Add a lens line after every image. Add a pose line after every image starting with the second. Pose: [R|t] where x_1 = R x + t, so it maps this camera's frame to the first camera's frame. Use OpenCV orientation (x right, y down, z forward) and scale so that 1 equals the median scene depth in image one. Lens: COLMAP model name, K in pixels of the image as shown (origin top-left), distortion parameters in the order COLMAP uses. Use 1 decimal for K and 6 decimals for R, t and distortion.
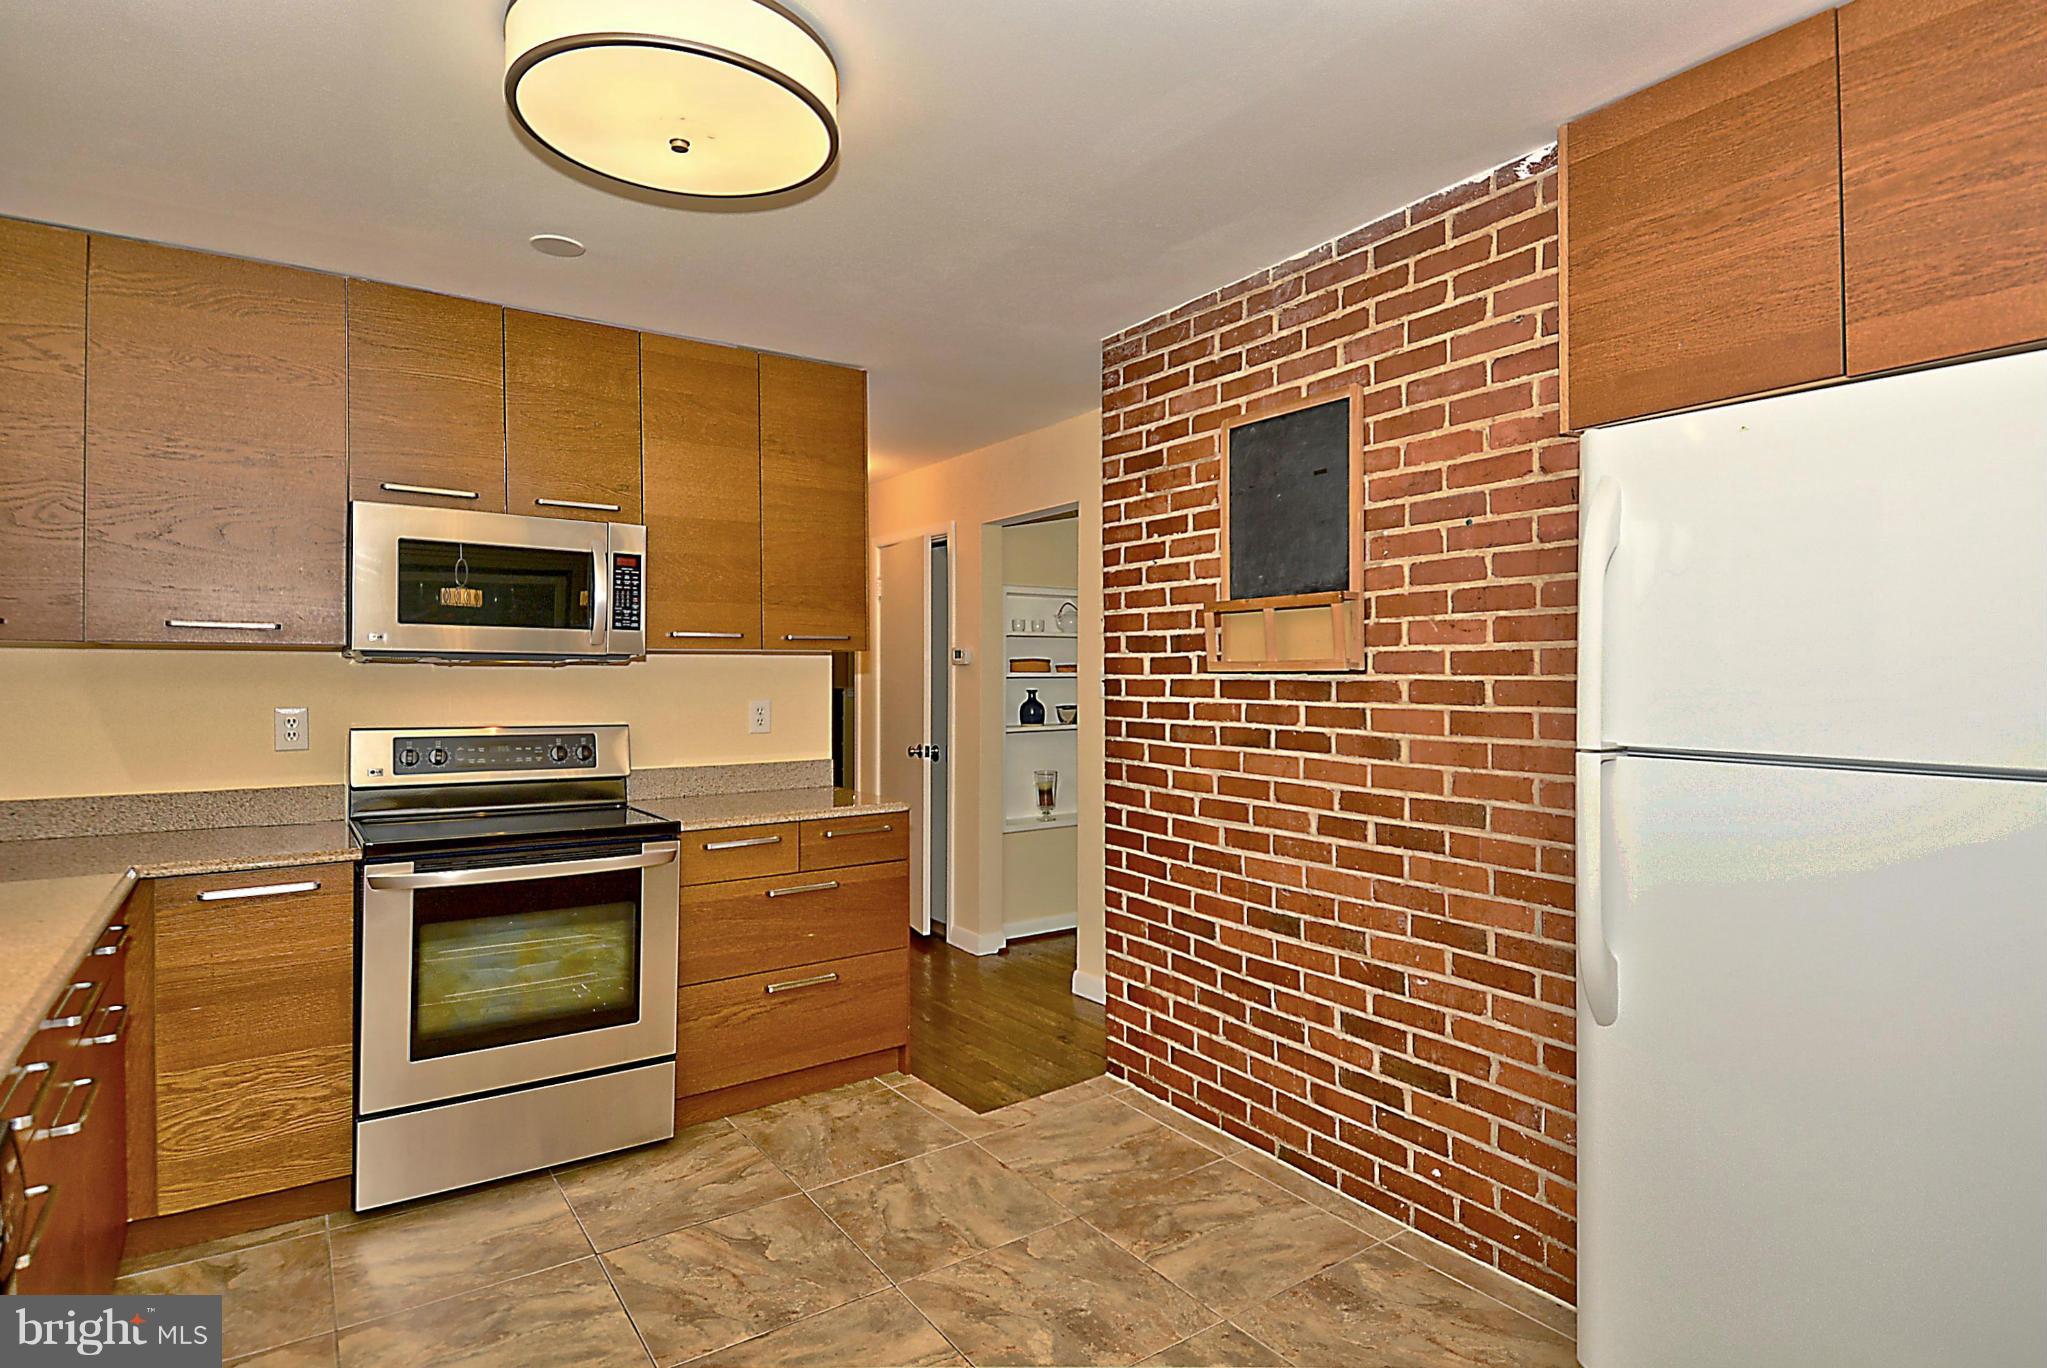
lens RADIAL K [[1062.1, 0, 1023.5], [0, 1062.1, 684.0], [0, 0, 1]] dist [0.066702, -0.051202]
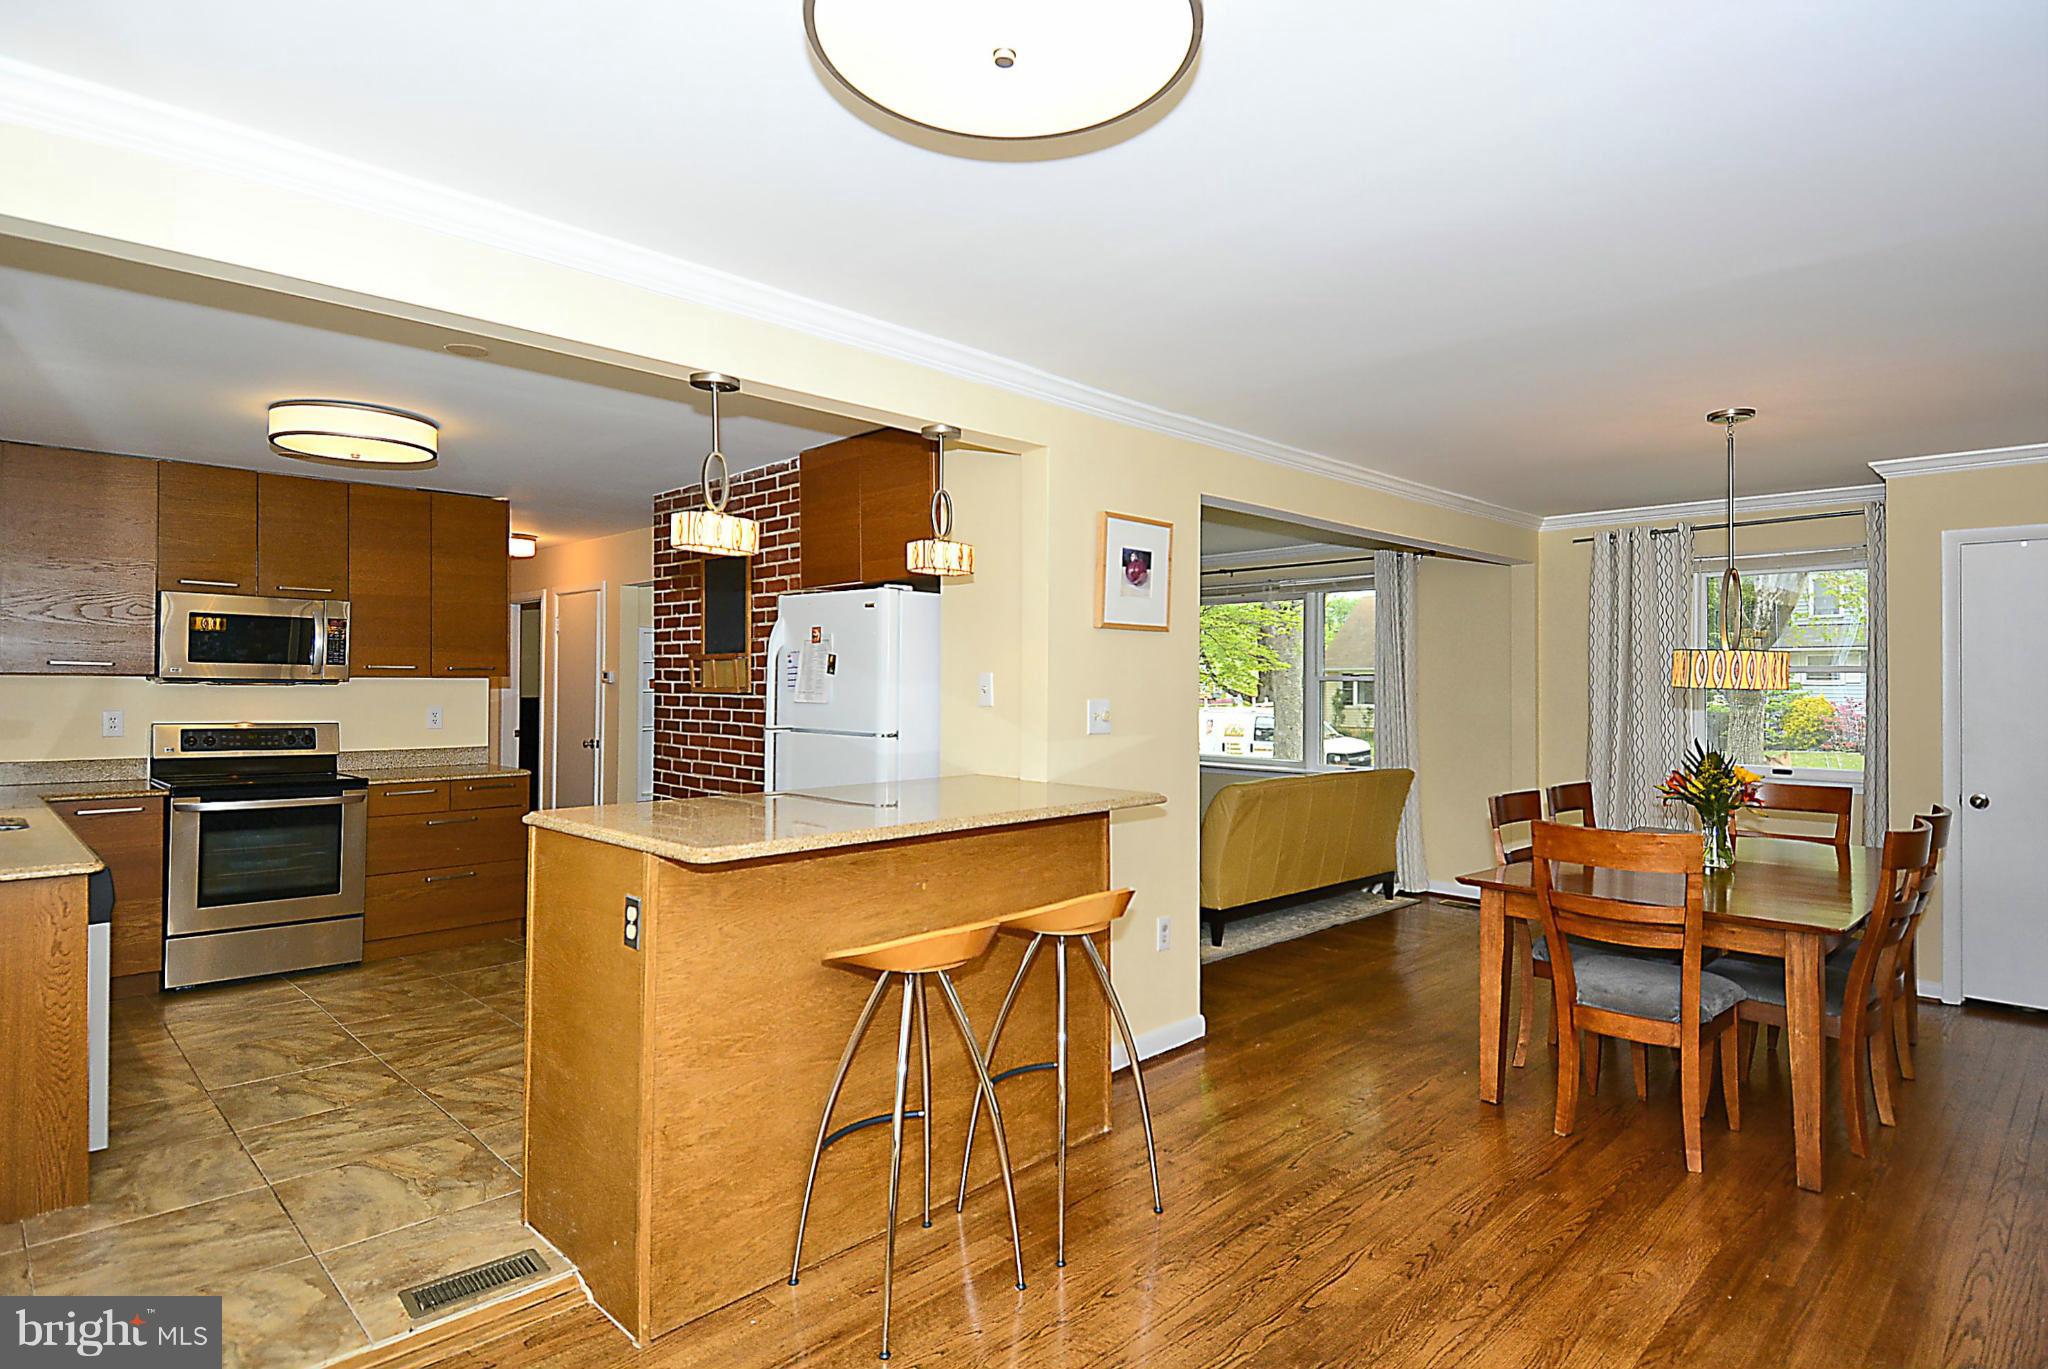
lens RADIAL K [[1062.6, 0, 1024.0], [0, 1062.6, 684.5], [0, 0, 1]] dist [0.066702, -0.051202]
pose [[0.983178, 0.007859, 0.182480, 0.437732], [-0.006216, 0.999935, -0.009578, -0.012266], [-0.182544, 0.008282, 0.983163, -0.994112]]
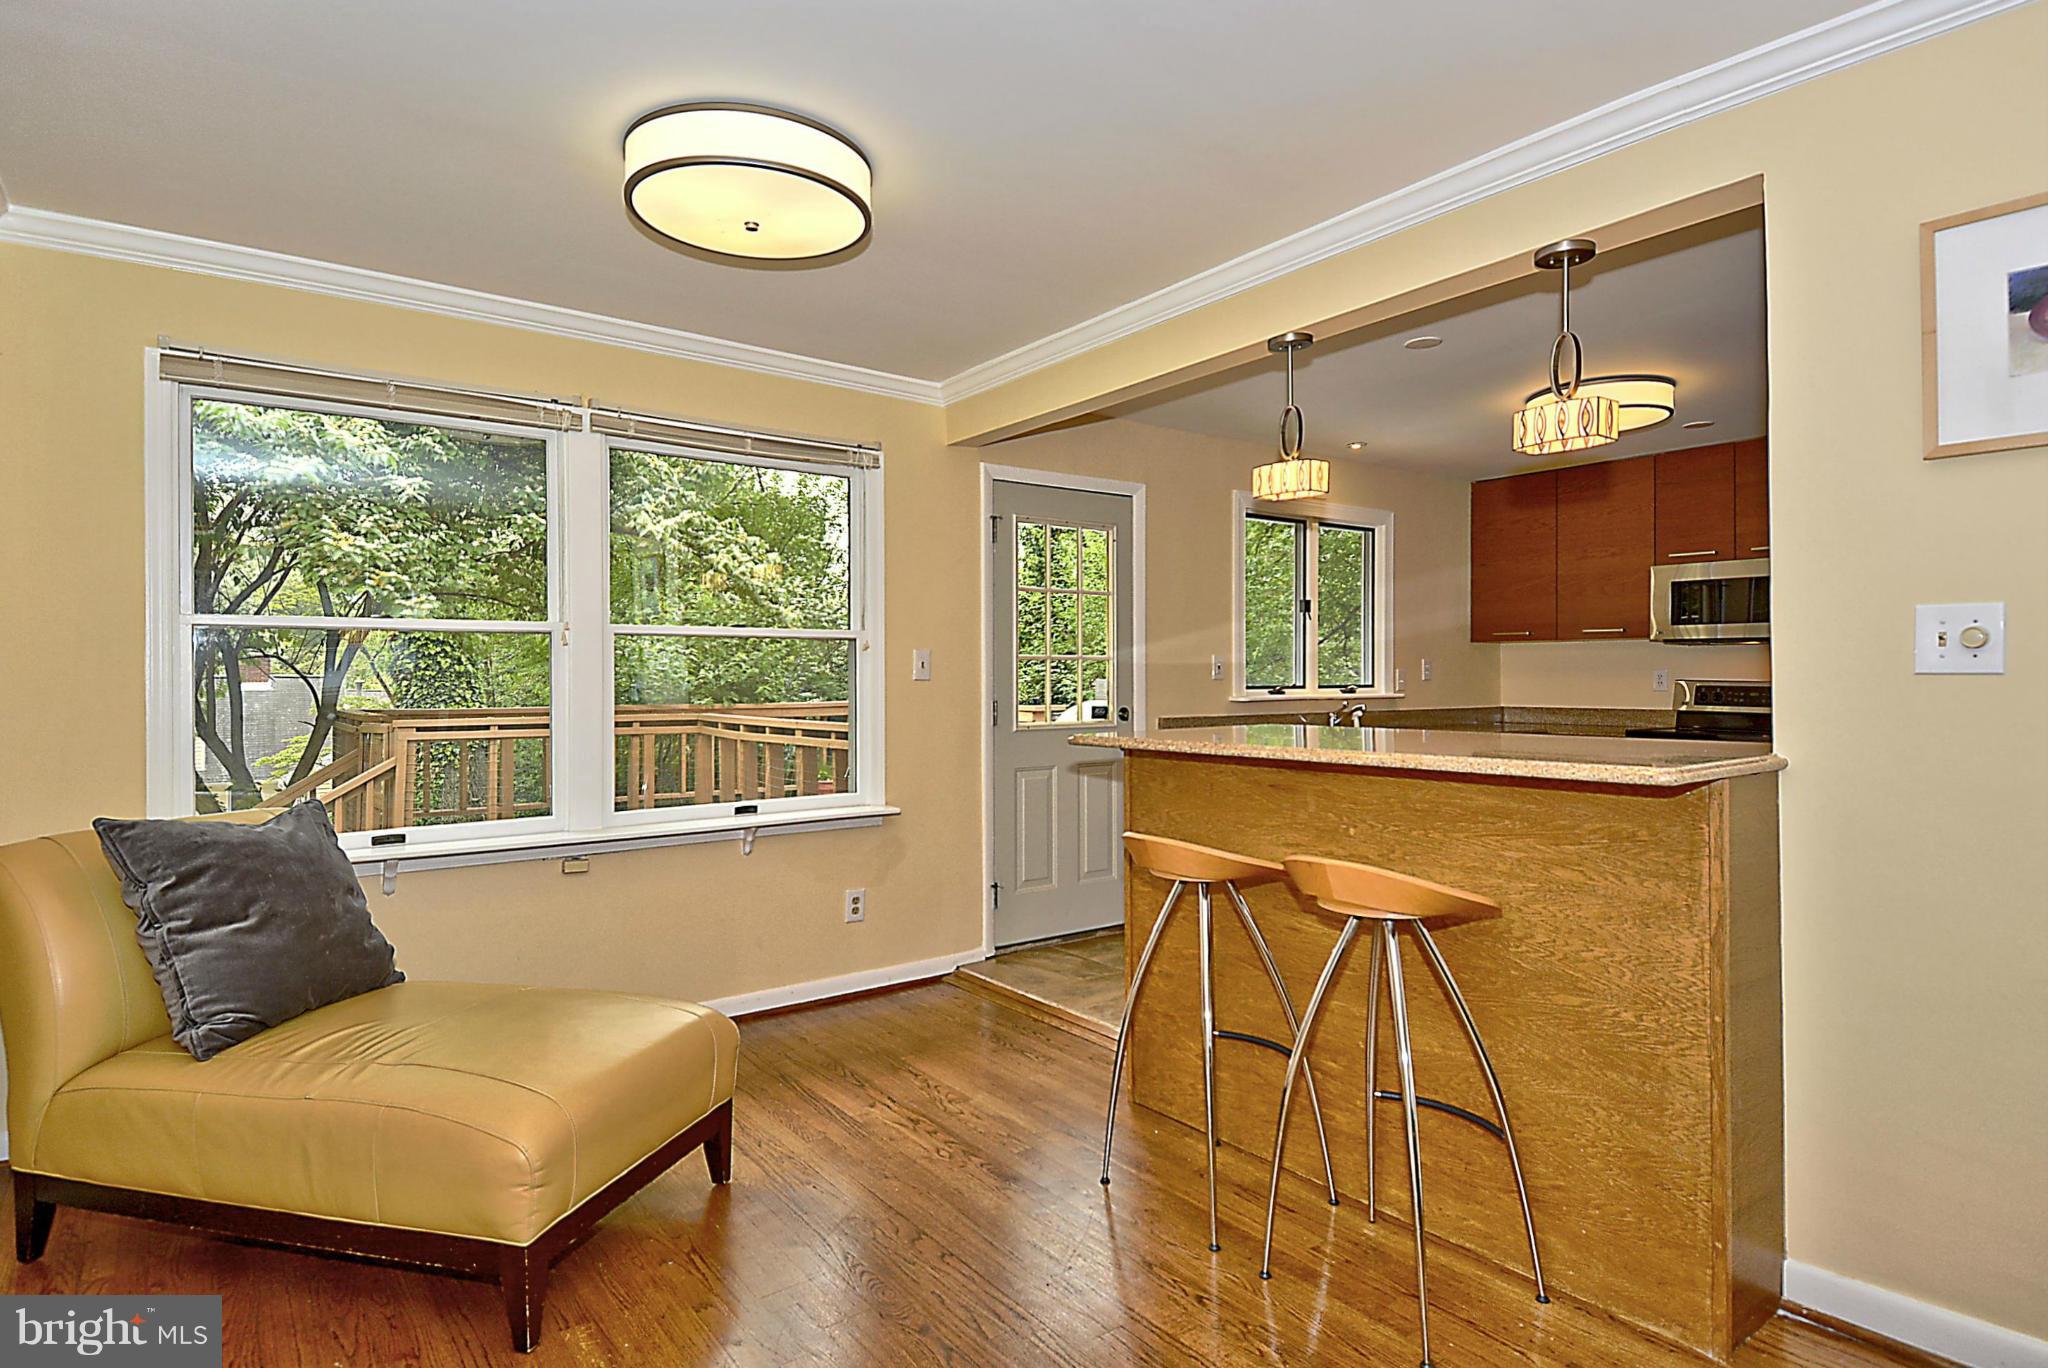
lens RADIAL K [[1114.6, 0, 1024.0], [0, 1114.6, 684.0], [0, 0, 1]] dist [0.051427, 0.000527]
pose [[0.042291, 0.006685, -0.999083, 1.500292], [-0.003174, 0.999973, 0.006557, 0.044080], [0.999100, 0.002894, 0.042311, -0.269403]]
